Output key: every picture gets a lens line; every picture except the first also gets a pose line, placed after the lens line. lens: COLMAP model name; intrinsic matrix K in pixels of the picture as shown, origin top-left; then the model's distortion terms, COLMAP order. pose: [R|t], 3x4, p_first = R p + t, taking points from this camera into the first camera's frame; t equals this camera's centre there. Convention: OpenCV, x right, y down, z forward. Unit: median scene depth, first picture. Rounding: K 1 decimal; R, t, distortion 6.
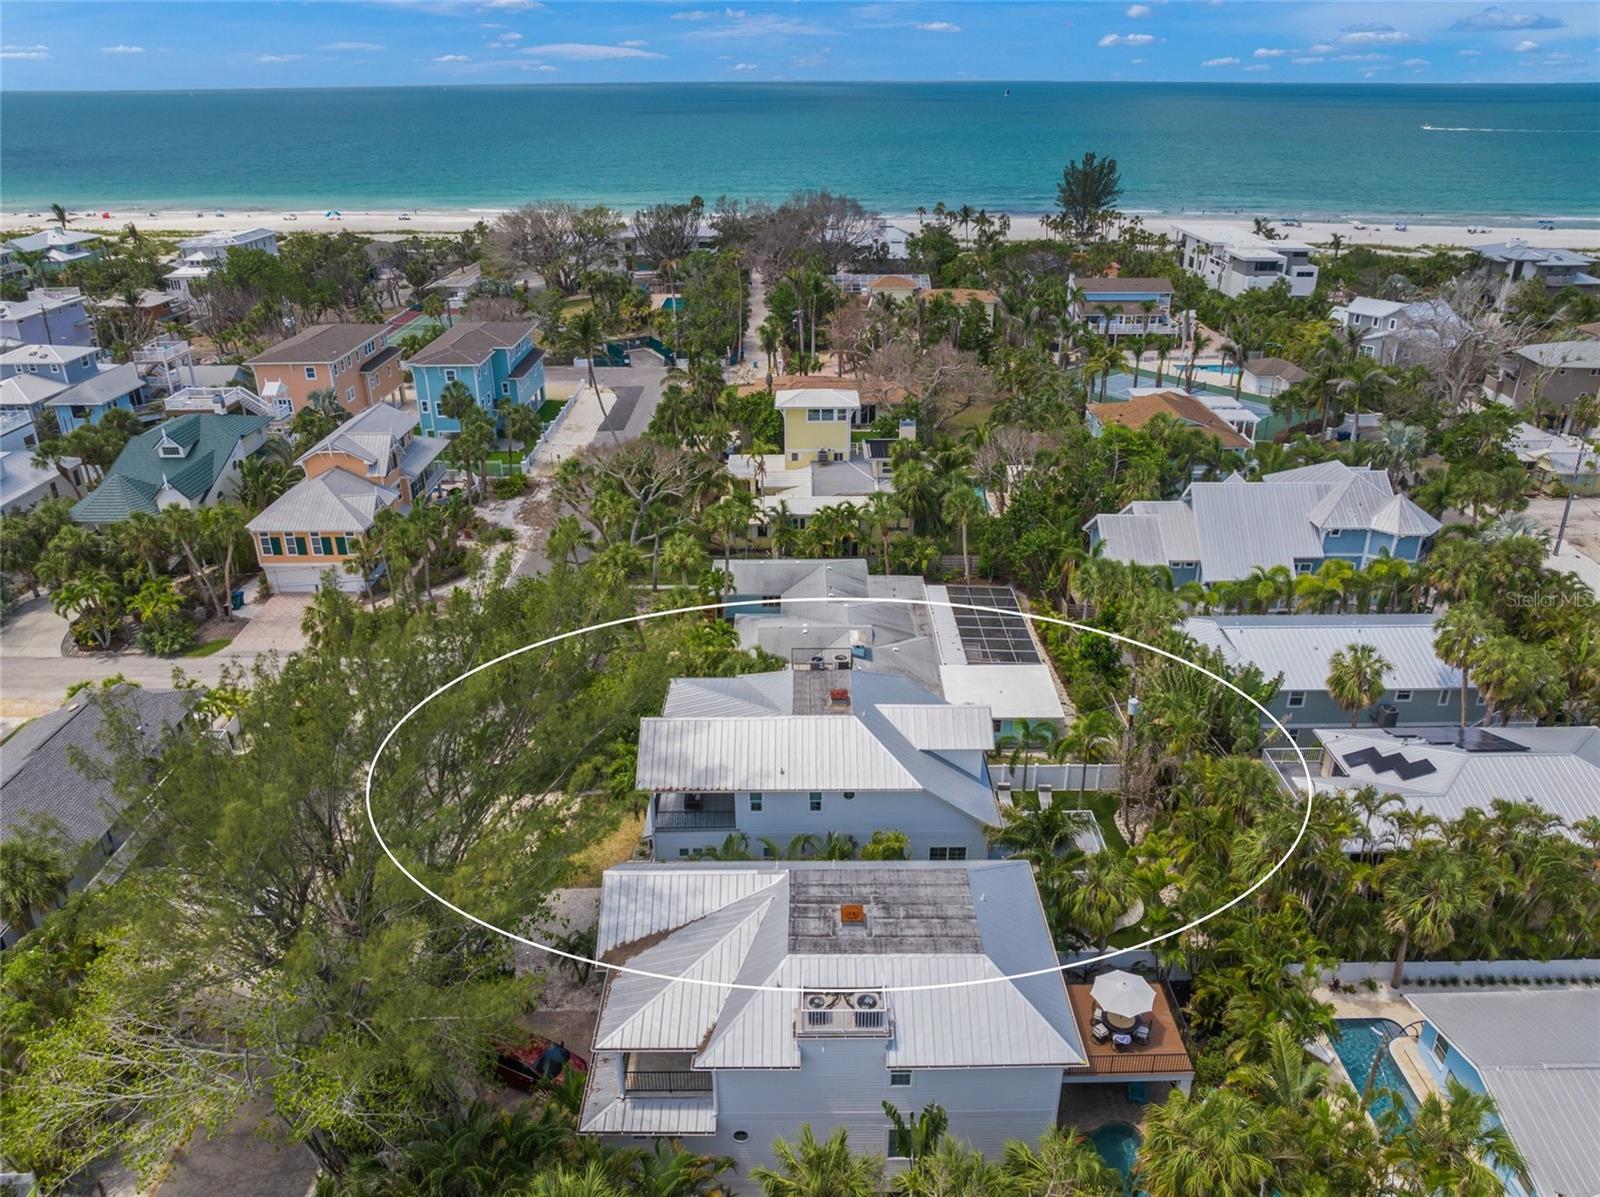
lens RADIAL K [[1105.0, 0, 789.8], [0, 1105.0, 606.7], [0, 0, 1]] dist [-0.039926, 0.012976]
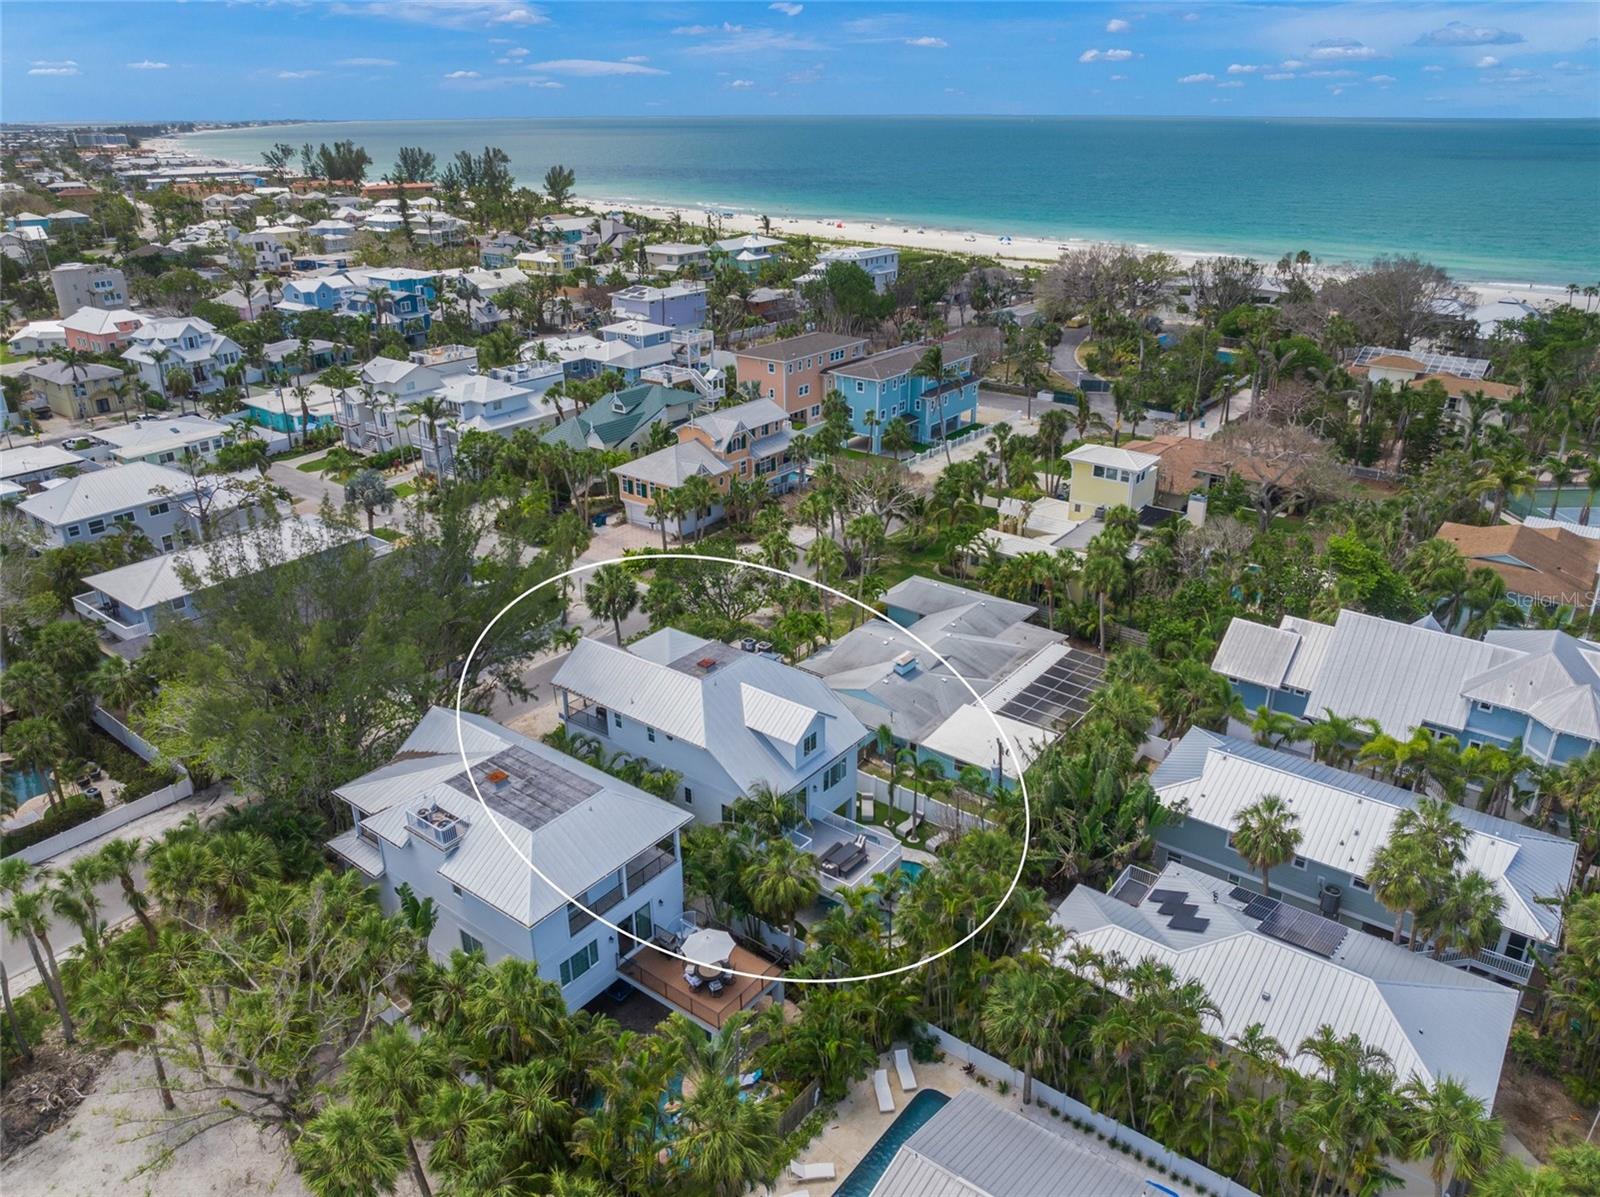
lens RADIAL K [[1105.0, 0, 812.1], [0, 1105.0, 595.7], [0, 0, 1]] dist [-0.039926, 0.012976]
pose [[0.794939, 0.243825, -0.555537, 0.483006], [-0.260551, 0.964147, 0.050330, -0.052194], [0.547892, 0.104736, 0.829967, 0.014556]]
